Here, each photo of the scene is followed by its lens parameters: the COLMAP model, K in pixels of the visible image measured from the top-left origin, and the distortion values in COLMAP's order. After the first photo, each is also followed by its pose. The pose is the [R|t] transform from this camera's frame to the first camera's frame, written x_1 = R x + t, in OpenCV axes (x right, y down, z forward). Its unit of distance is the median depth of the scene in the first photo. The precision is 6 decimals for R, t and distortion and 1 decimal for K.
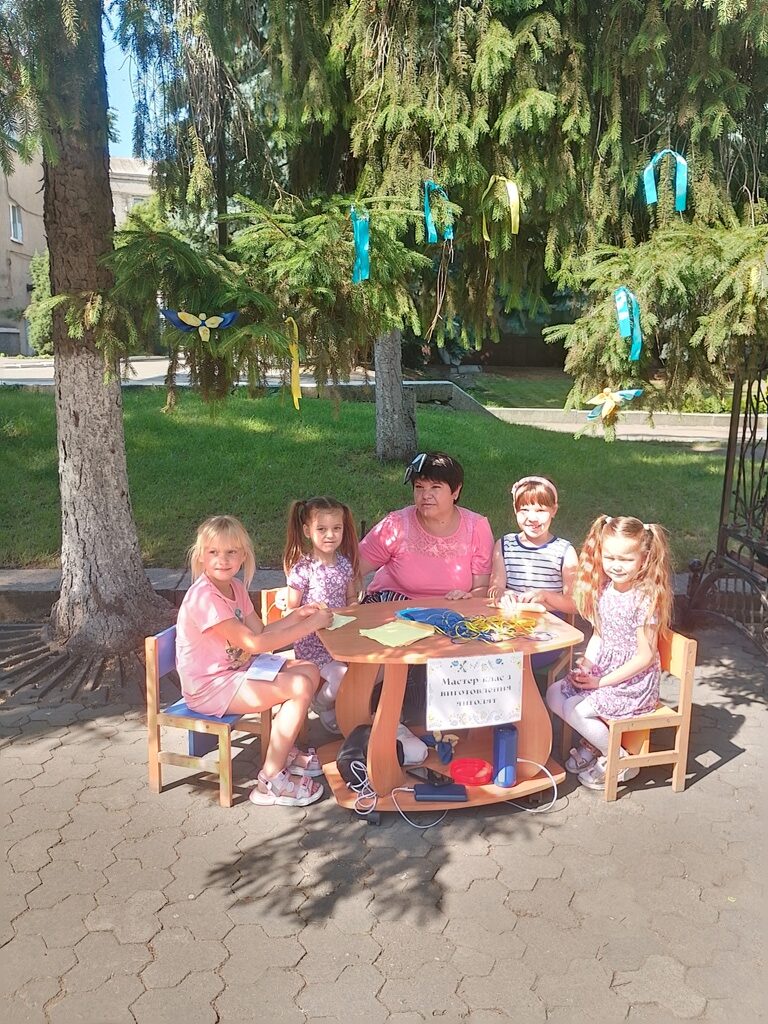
lens RADIAL K [[879.2, 0, 384.0], [0, 879.2, 512.0], [0, 0, 1]] dist [0.043274, -0.078848]
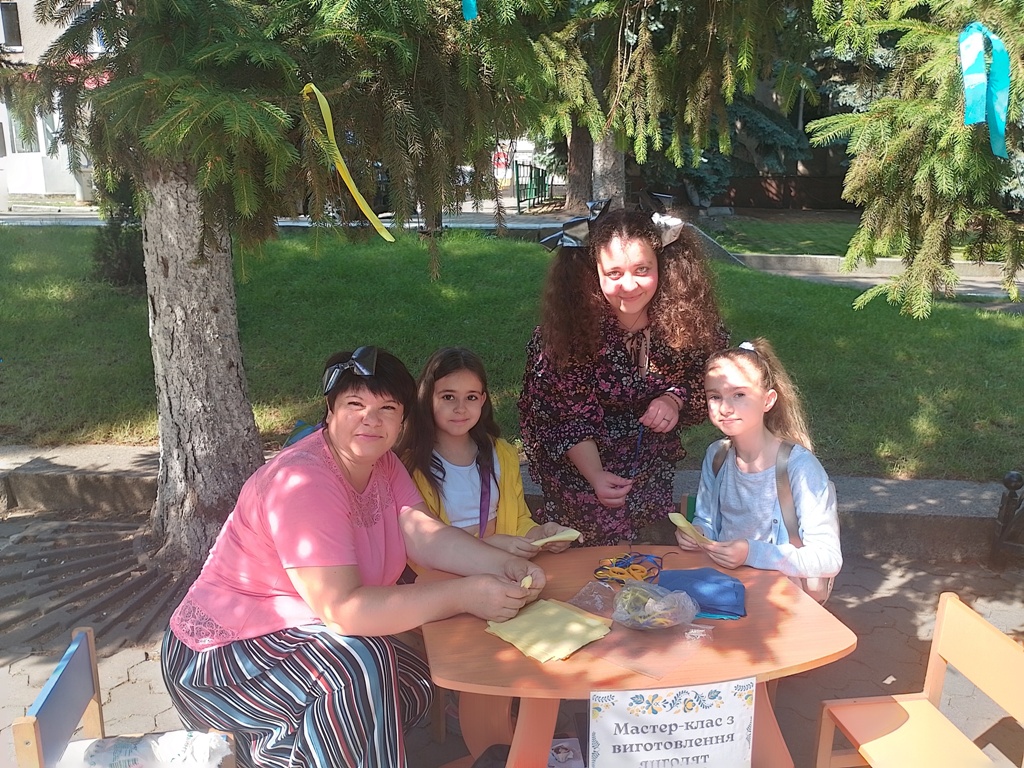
lens RADIAL K [[861.7, 0, 512.7], [0, 861.7, 392.3], [0, 0, 1]] dist [0.055576, -0.075124]
pose [[0.990219, 0.031495, -0.135922, 0.075865], [-0.025413, 0.998606, 0.046255, -0.055922], [0.137190, -0.042348, 0.989639, 0.415872]]
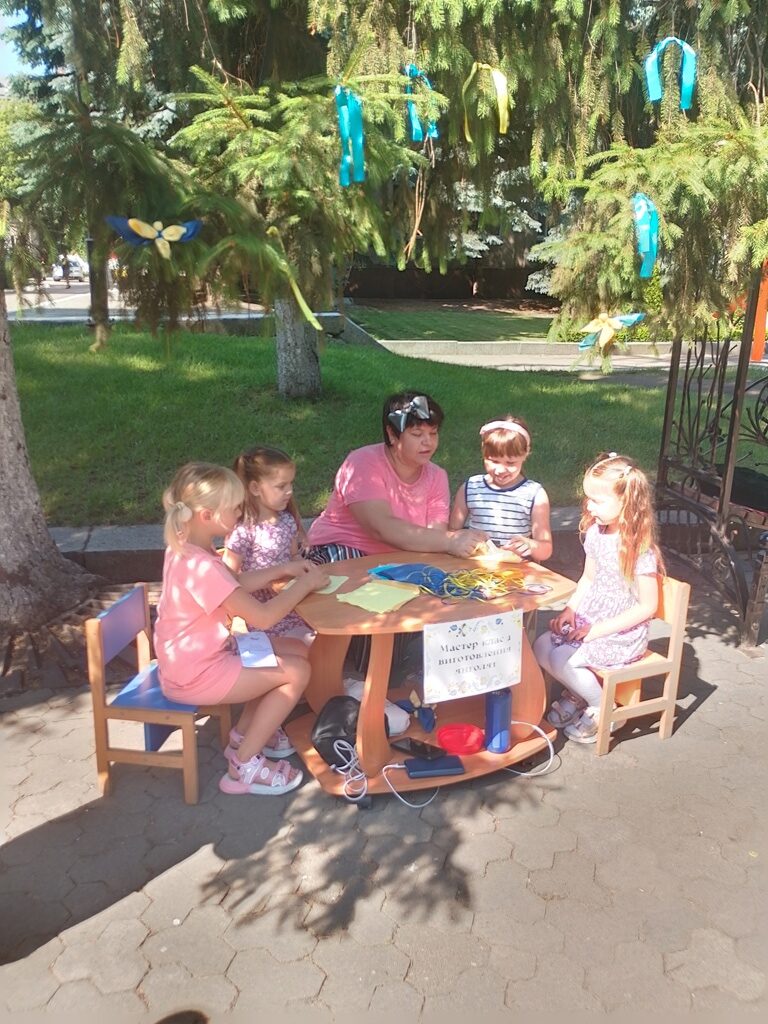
lens RADIAL K [[861.7, 0, 385.3], [0, 861.7, 514.5], [0, 0, 1]] dist [0.055576, -0.075124]
pose [[0.986811, -0.048464, 0.154454, -0.111735], [0.036008, 0.995945, 0.082445, -0.016786], [-0.157823, -0.075796, 0.984554, 0.146454]]
